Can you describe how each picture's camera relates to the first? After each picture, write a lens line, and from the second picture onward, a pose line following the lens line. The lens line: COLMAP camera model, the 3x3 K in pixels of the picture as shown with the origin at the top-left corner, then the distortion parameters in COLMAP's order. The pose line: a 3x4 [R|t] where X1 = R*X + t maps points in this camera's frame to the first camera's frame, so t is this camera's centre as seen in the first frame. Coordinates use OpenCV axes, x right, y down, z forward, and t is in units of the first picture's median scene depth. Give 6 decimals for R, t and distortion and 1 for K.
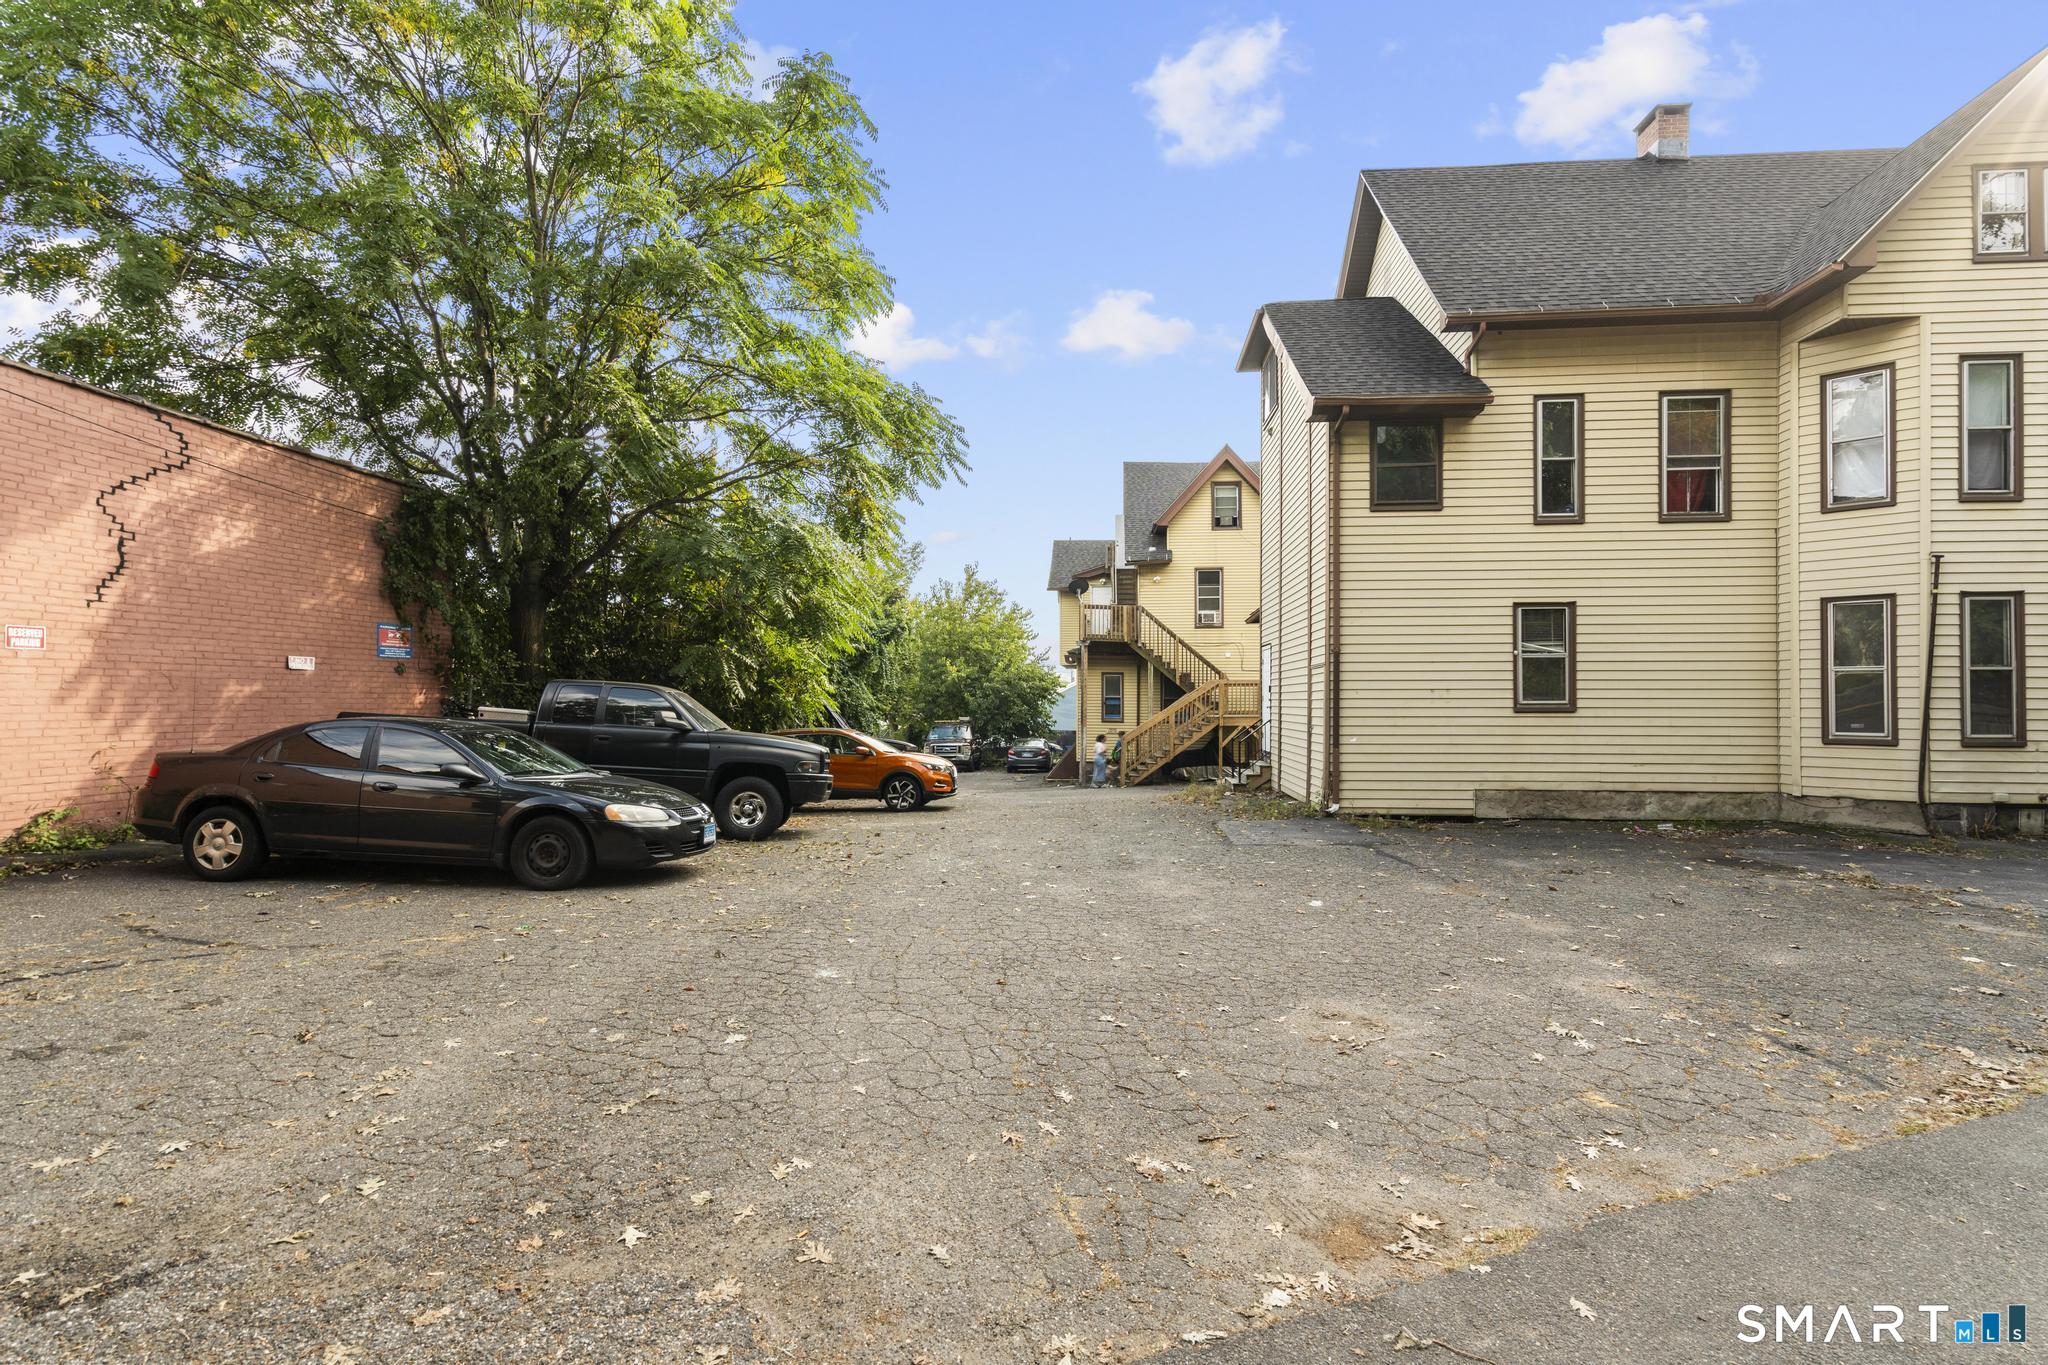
lens RADIAL K [[925.0, 0, 1024.0], [0, 925.0, 682.5], [0, 0, 1]] dist [-0.007574, 0.000453]
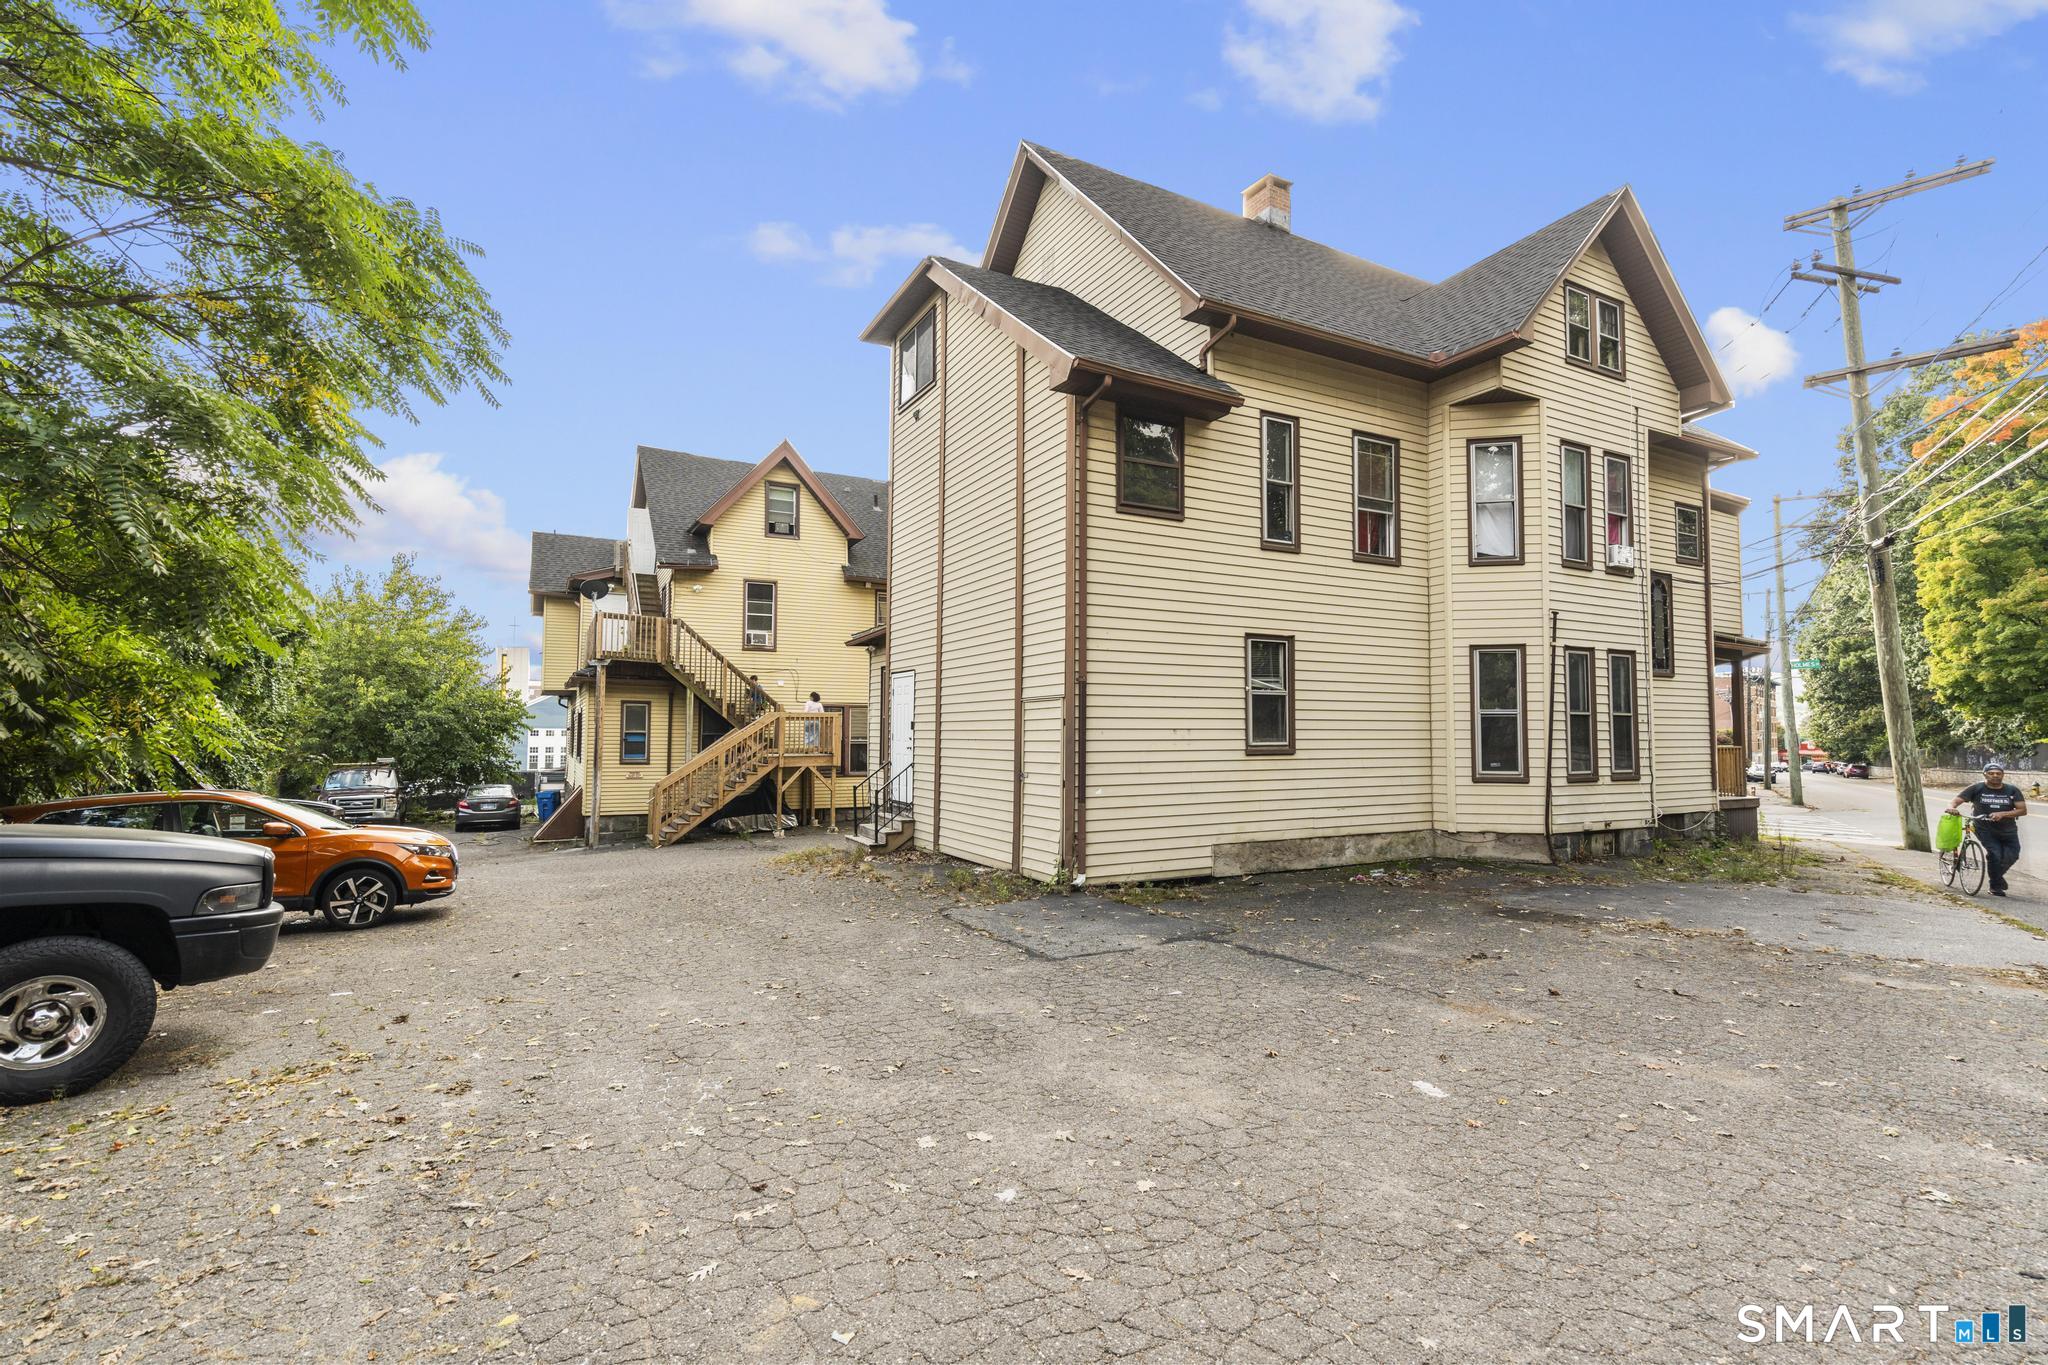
lens RADIAL K [[925.0, 0, 1024.0], [0, 925.0, 682.5], [0, 0, 1]] dist [-0.007574, 0.000453]
pose [[0.834630, 0.031337, 0.549918, -0.143827], [-0.012300, 0.999192, -0.038270, -0.001097], [-0.550673, 0.025177, 0.834341, 0.368389]]
